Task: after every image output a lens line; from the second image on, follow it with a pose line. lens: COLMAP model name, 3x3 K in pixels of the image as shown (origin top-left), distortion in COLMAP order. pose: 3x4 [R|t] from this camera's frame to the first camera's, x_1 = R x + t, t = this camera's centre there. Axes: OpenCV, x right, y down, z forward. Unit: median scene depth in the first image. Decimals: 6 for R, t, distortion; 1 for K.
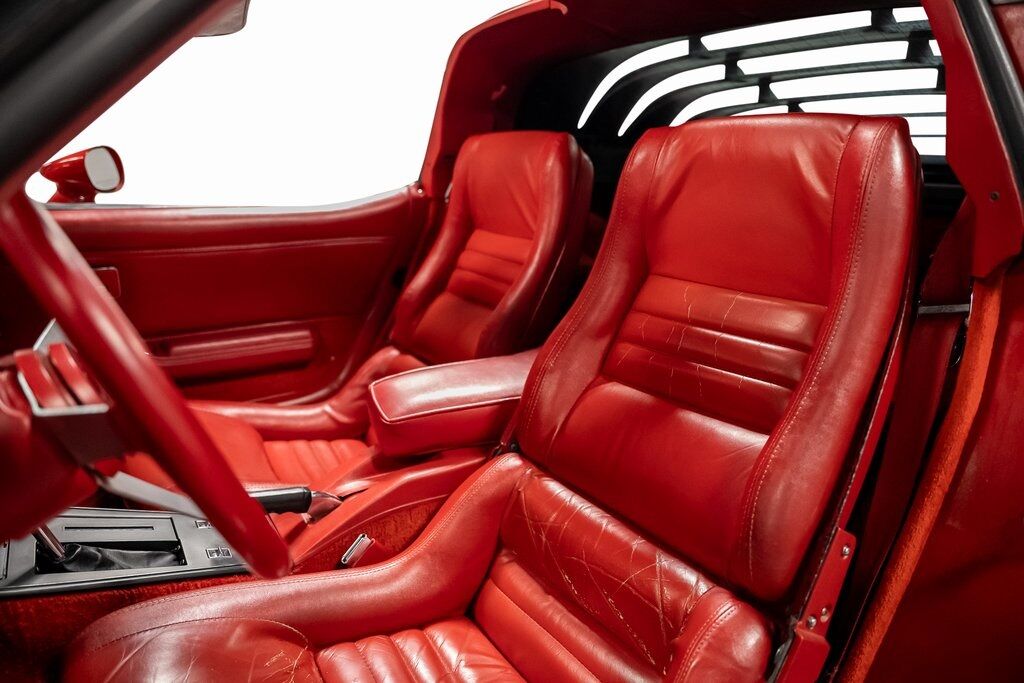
lens RADIAL K [[683.8, 0, 512.4], [0, 683.8, 339.7], [0, 0, 1]] dist [0.007289, -0.023277]
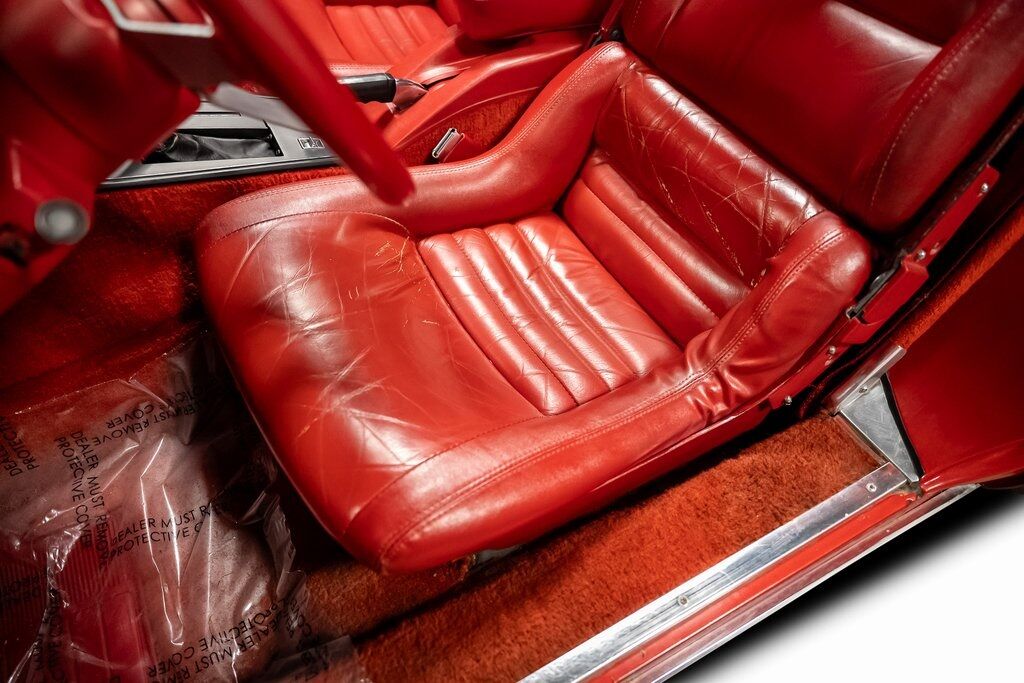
lens RADIAL K [[683.8, 0, 509.0], [0, 683.8, 338.9], [0, 0, 1]] dist [0.007289, -0.023277]
pose [[0.996297, 0.064814, -0.056489, -0.073517], [-0.019692, 0.811591, 0.583894, -0.043317], [0.083691, -0.580620, 0.809862, 0.062174]]
